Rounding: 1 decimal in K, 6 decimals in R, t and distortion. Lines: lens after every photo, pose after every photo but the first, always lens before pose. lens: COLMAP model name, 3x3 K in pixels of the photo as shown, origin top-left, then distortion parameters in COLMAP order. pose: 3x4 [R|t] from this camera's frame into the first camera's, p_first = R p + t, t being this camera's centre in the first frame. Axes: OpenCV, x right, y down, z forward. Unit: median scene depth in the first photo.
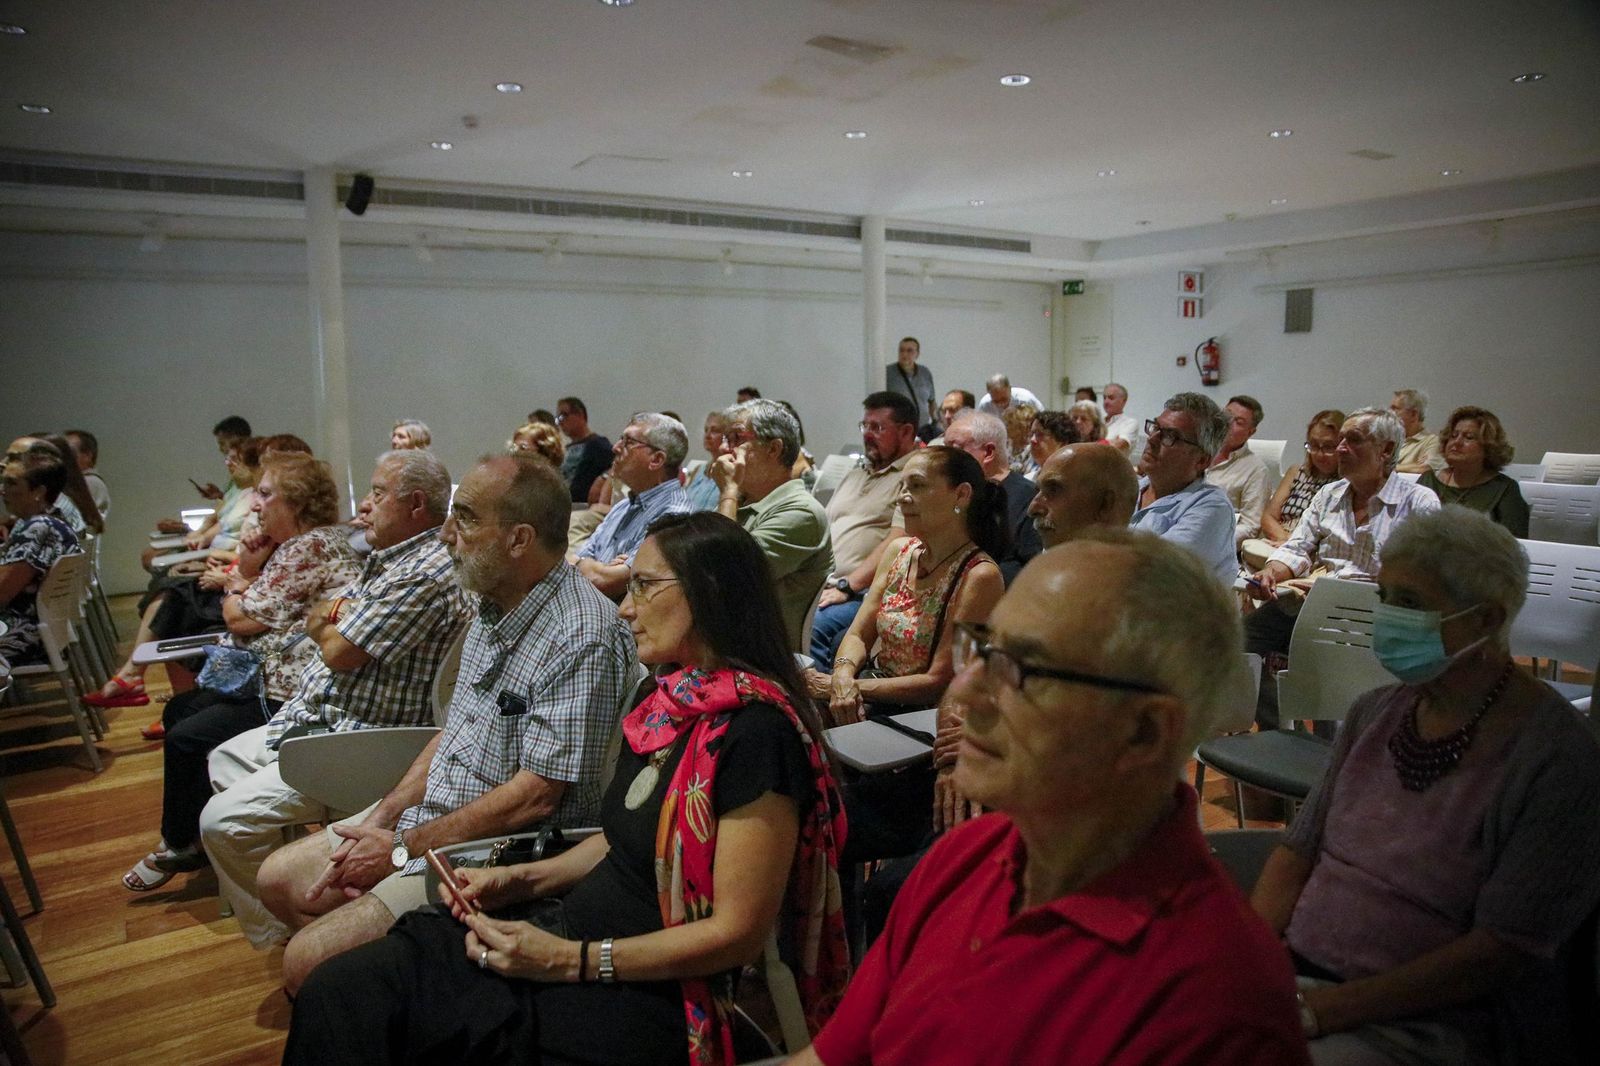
lens RADIAL K [[1155.2, 0, 808.5], [0, 1155.2, 536.4], [0, 0, 1]] dist [-0.111315, 0.025354]
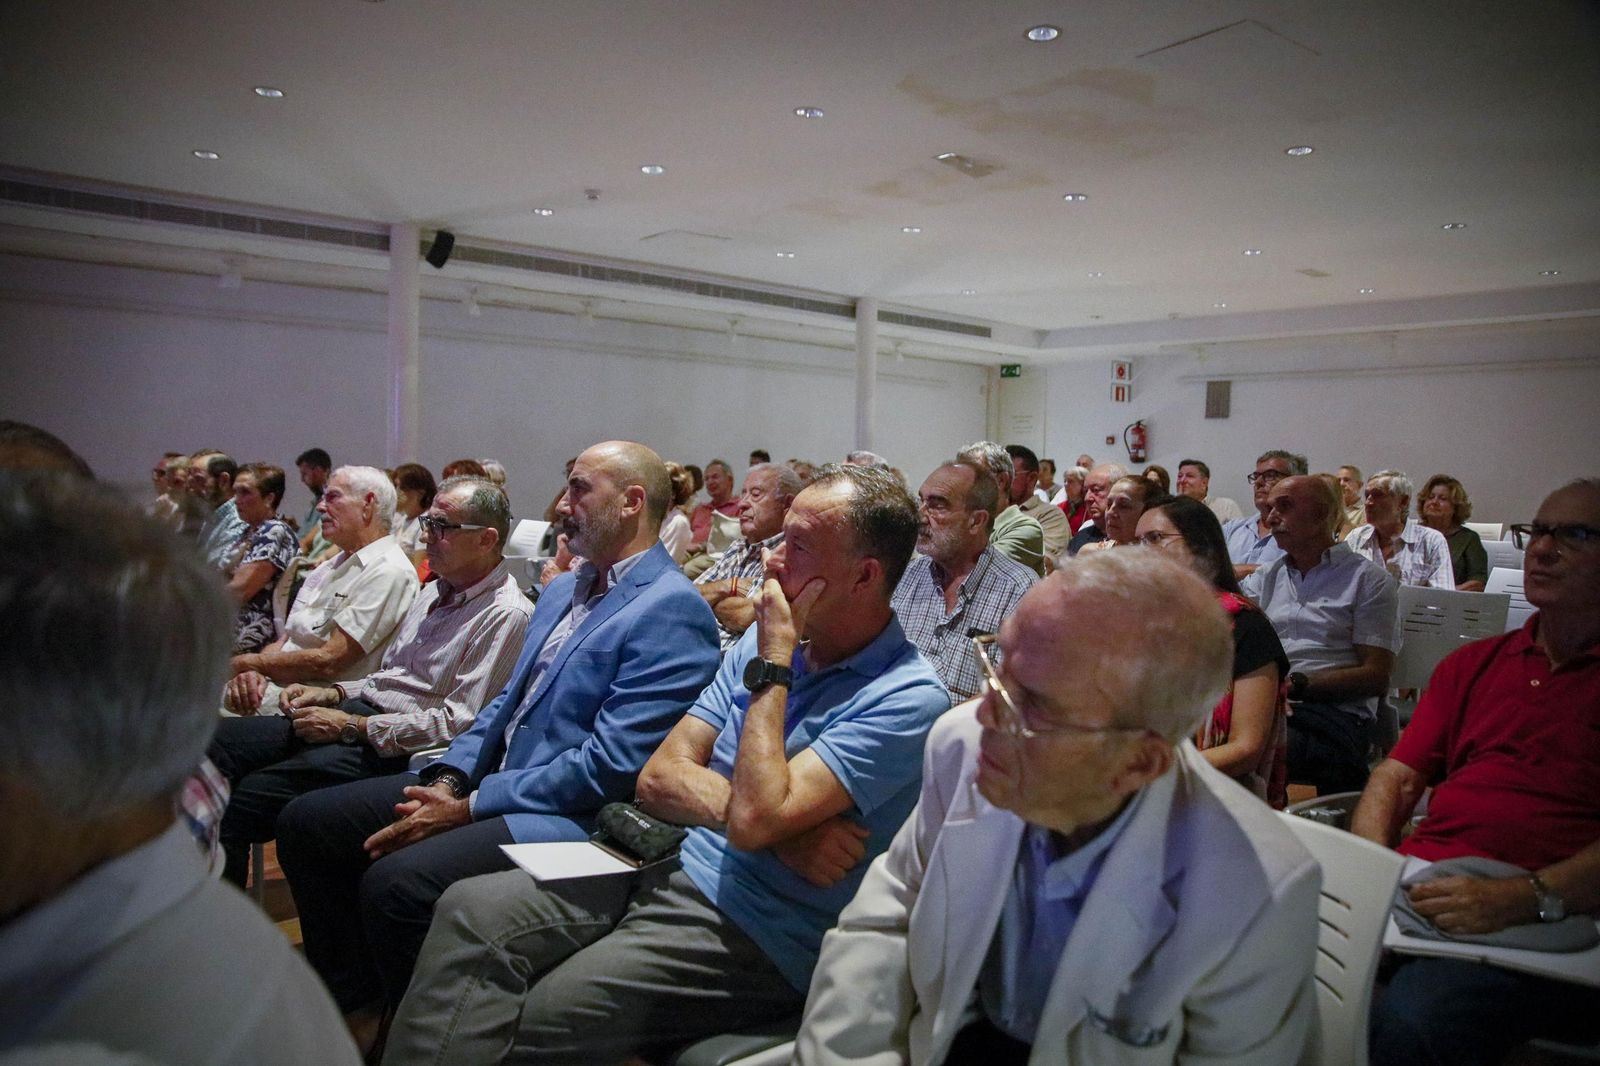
lens RADIAL K [[1155.2, 0, 803.0], [0, 1155.2, 537.8], [0, 0, 1]] dist [-0.111315, 0.025354]
pose [[0.990429, 0.030906, 0.134521, -0.167040], [-0.022259, 0.997616, -0.065316, 0.030727], [-0.136219, 0.061697, 0.988756, -0.093465]]
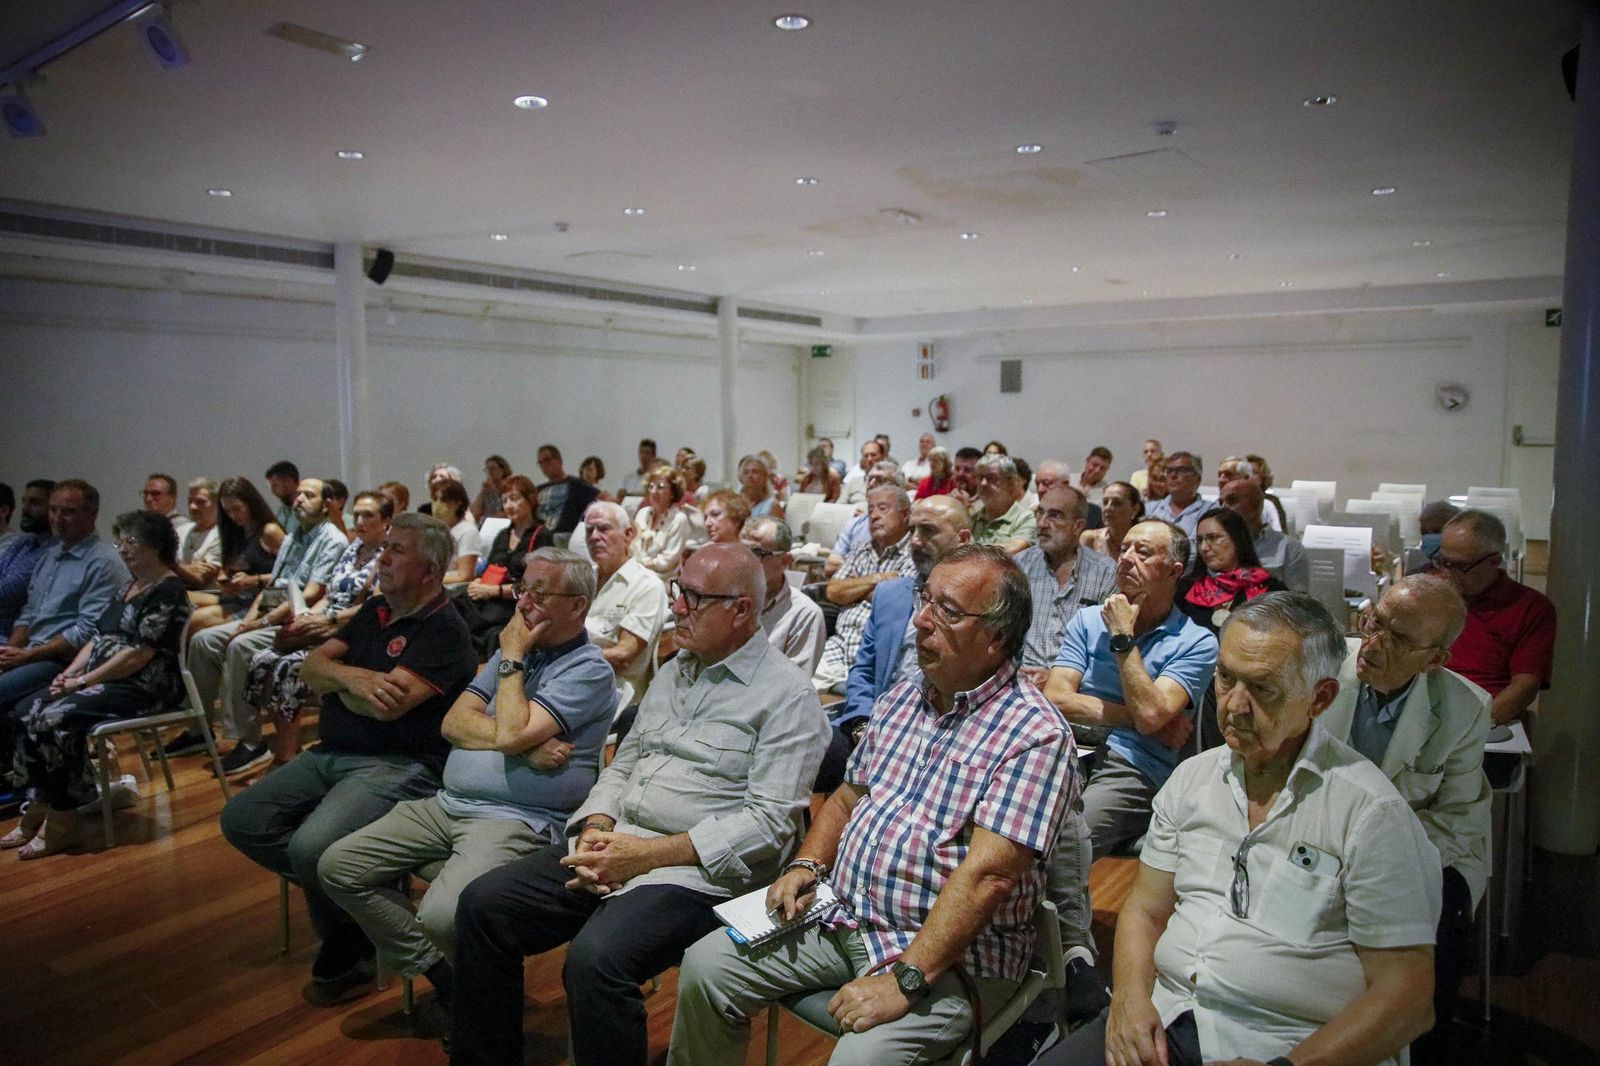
lens RADIAL K [[1155.2, 0, 812.3], [0, 1155.2, 542.6], [0, 0, 1]] dist [-0.111315, 0.025354]
pose [[0.921801, -0.030322, 0.386477, -0.389249], [0.040236, 0.999035, -0.017585, 0.012600], [-0.385571, 0.031760, 0.922131, -0.192242]]
